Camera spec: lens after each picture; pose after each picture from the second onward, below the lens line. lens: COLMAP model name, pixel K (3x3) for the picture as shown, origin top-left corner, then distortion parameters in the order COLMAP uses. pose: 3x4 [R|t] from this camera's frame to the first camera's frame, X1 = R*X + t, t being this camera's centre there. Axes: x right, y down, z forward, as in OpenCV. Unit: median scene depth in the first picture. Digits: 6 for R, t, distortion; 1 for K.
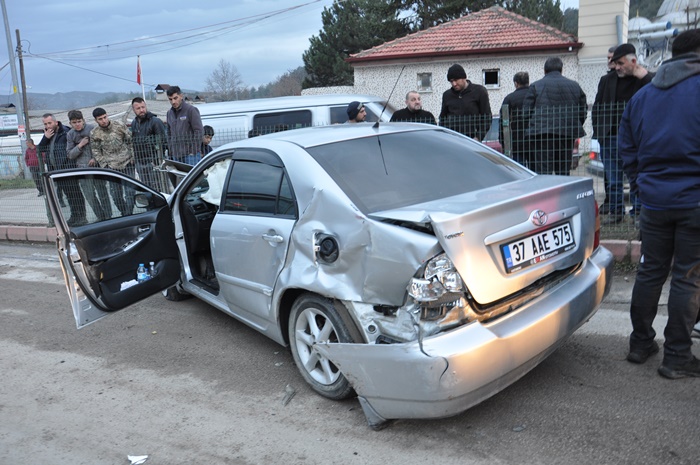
lens RADIAL K [[554.6, 0, 338.4], [0, 554.6, 232.5], [0, 0, 1]] dist [-0.154449, 0.124180]
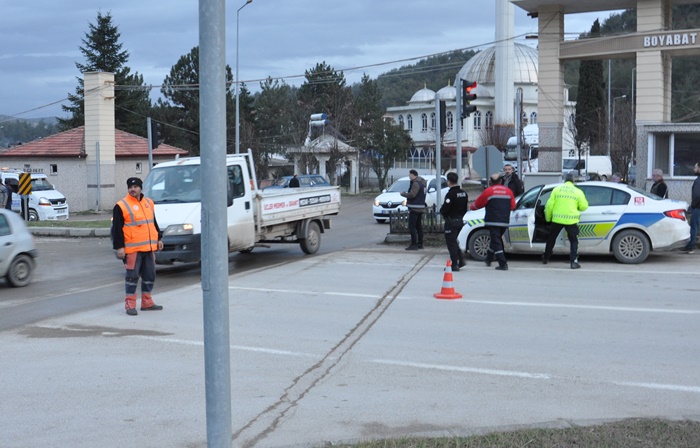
lens RADIAL K [[787.1, 0, 350.0], [0, 787.1, 224.0], [0, 0, 1]] dist [-0.132238, -0.002780]
pose [[0.998984, 0.040494, 0.019800, 0.582028], [-0.037728, 0.991526, -0.124312, 0.093188], [-0.024666, 0.123439, 0.992046, -0.771617]]
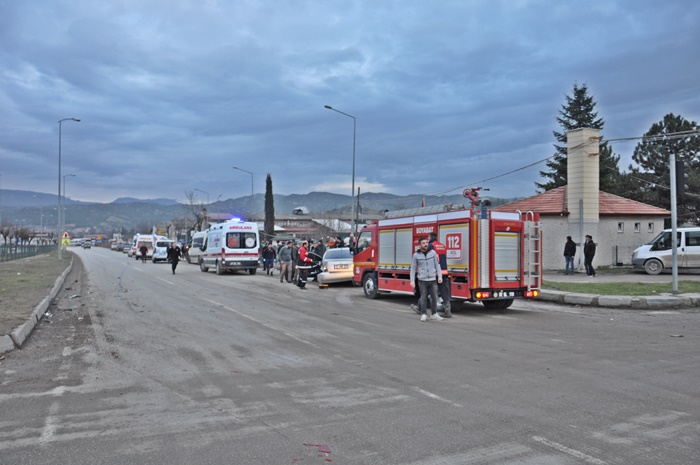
lens RADIAL K [[554.6, 0, 338.4], [0, 554.6, 232.5], [0, 0, 1]] dist [-0.154449, 0.124180]
pose [[0.781514, 0.055233, -0.621438, 0.435468], [-0.169004, 0.977573, -0.125652, 0.047524], [0.600561, 0.203224, 0.773322, -0.435123]]
